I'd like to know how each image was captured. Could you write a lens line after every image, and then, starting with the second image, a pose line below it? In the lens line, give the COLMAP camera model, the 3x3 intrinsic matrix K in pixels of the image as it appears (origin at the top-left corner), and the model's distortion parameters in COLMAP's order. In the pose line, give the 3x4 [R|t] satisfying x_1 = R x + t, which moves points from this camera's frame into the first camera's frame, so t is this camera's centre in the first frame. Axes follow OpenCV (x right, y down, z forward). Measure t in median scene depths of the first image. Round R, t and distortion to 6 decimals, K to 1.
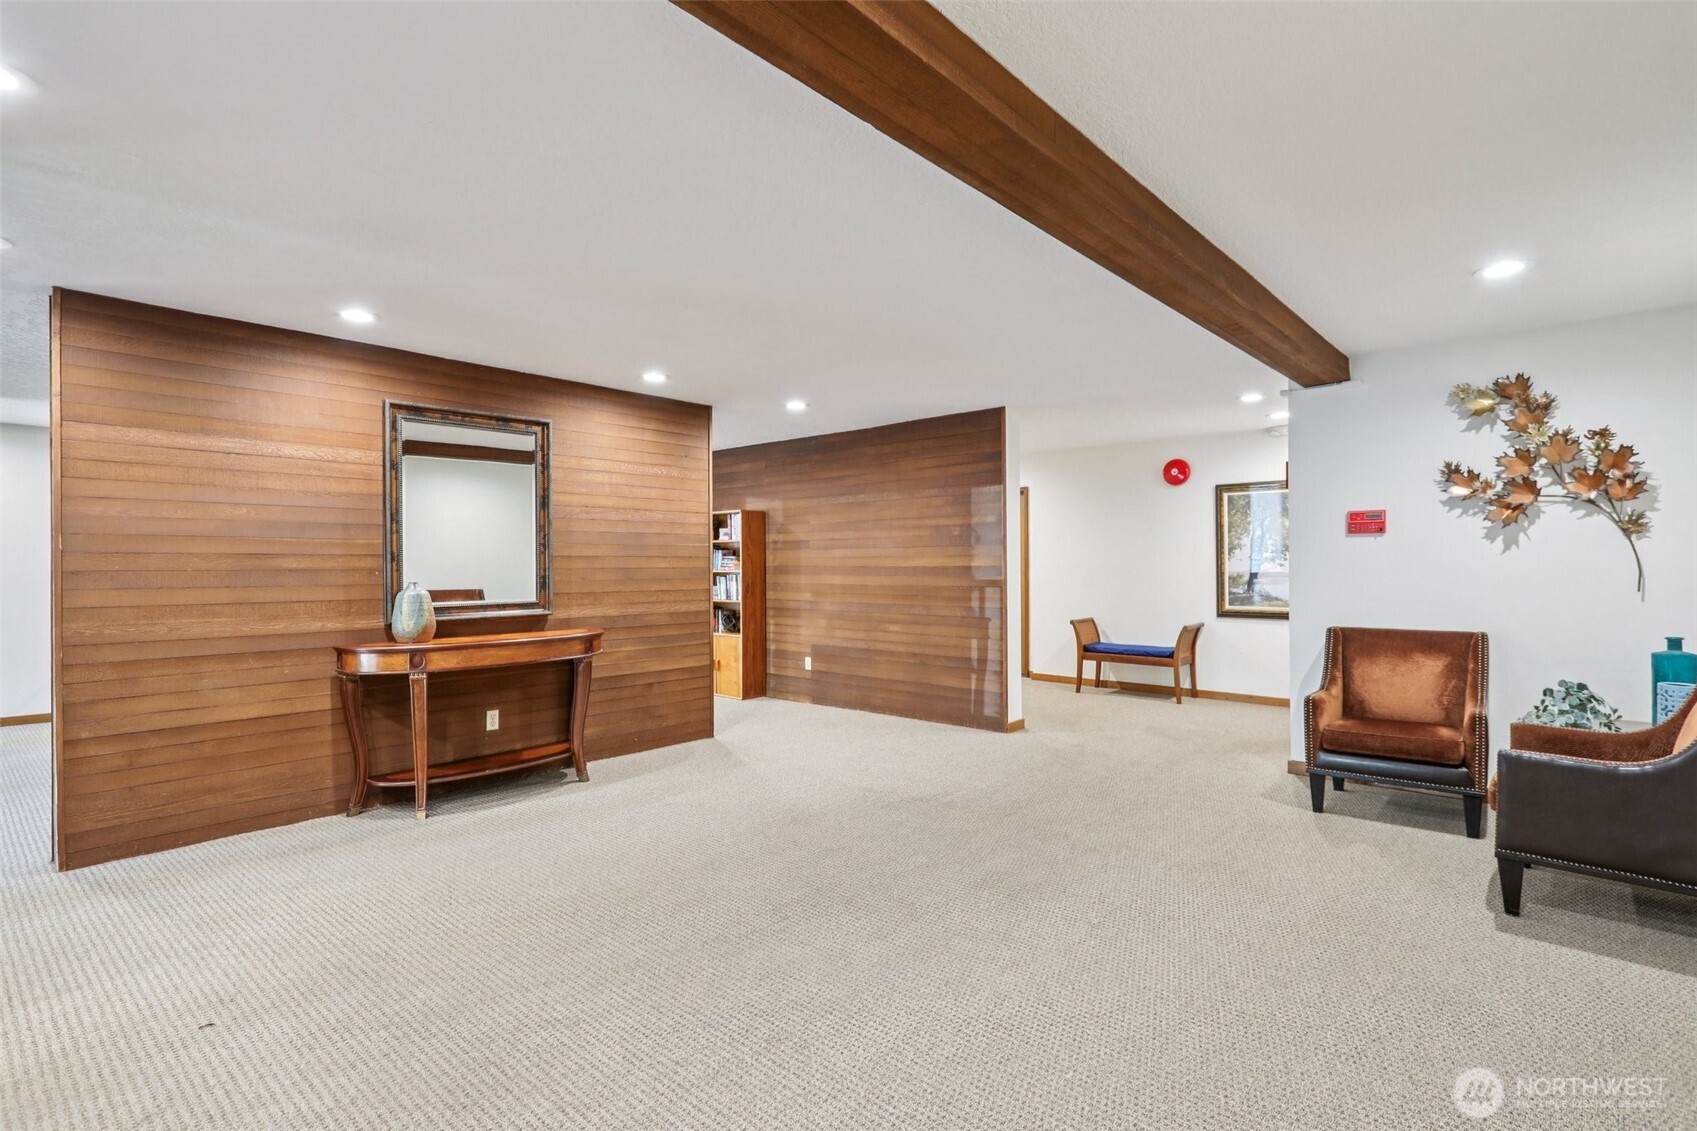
lens RADIAL K [[811.1, 0, 851.3], [0, 811.1, 567.7], [0, 0, 1]] dist [-0.002028, -0.000135]
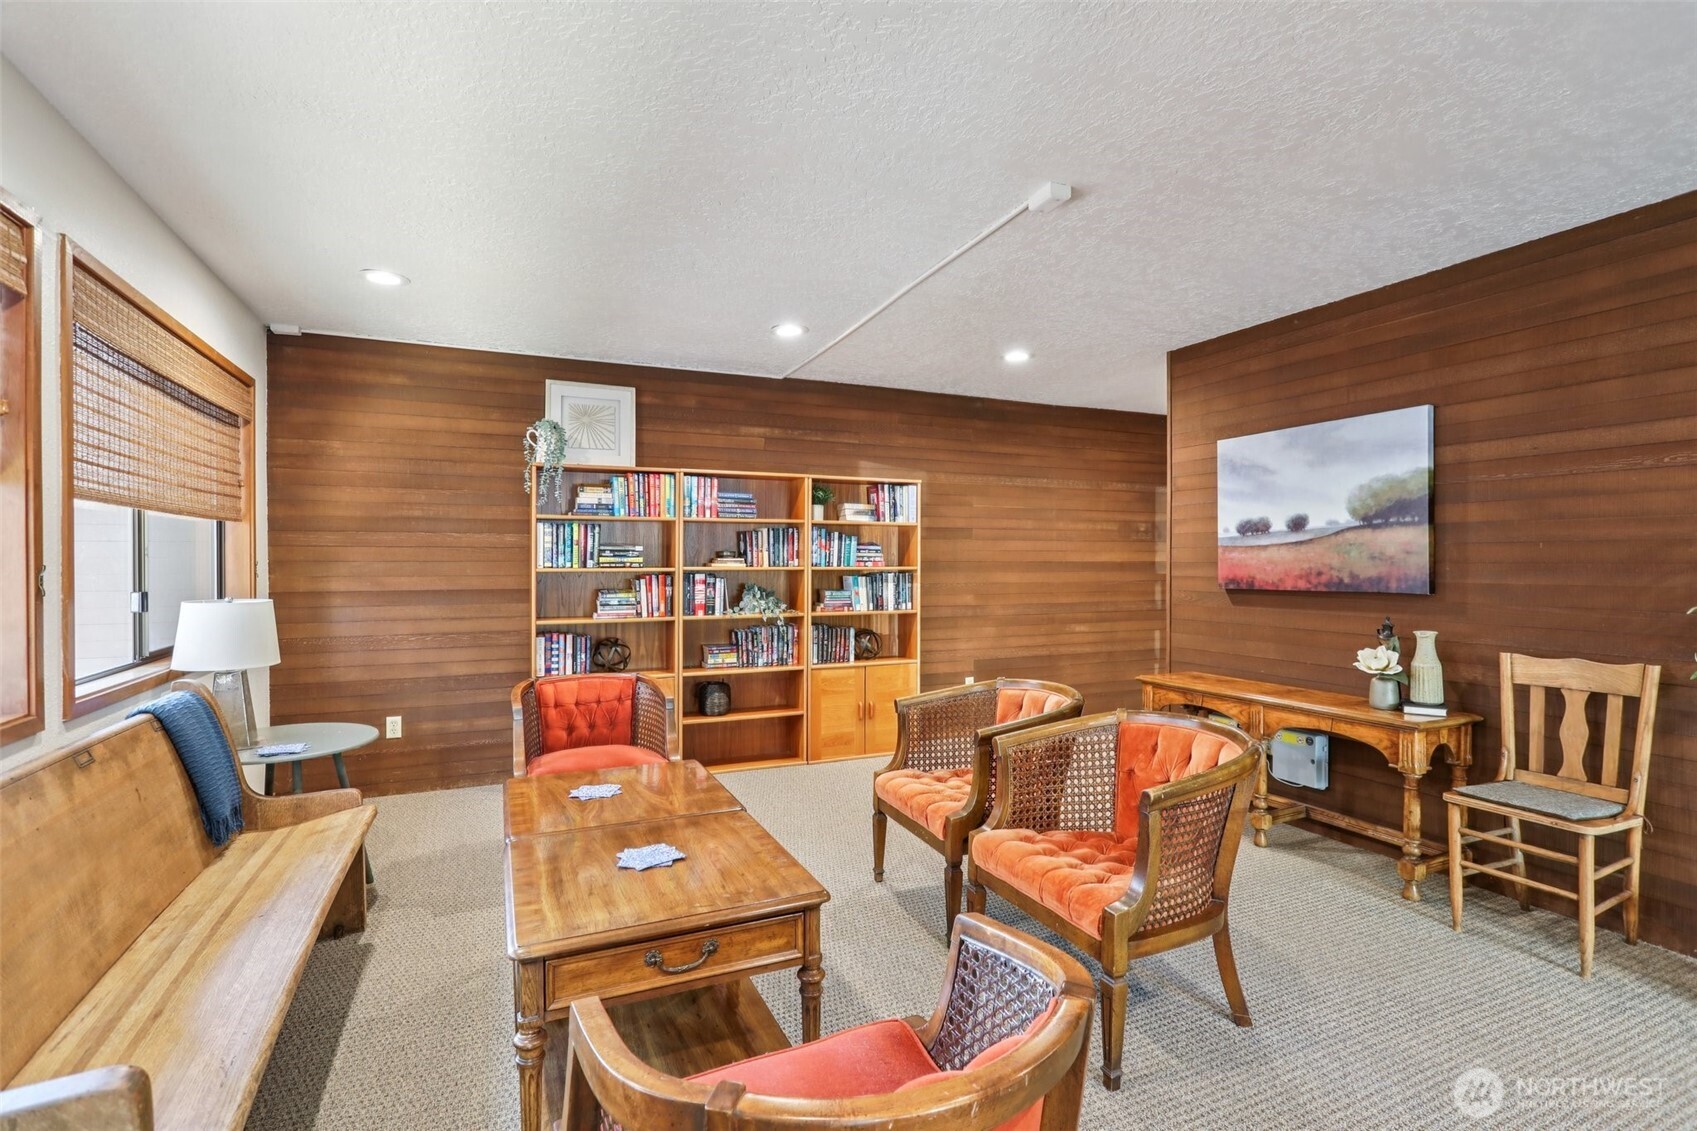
lens RADIAL K [[811.1, 0, 853.6], [0, 811.1, 563.1], [0, 0, 1]] dist [-0.002028, -0.000135]
pose [[0.397753, -0.007844, 0.917459, -0.867262], [-0.003600, 0.999942, 0.010110, -0.007925], [-0.917486, -0.007324, 0.397702, 0.840975]]
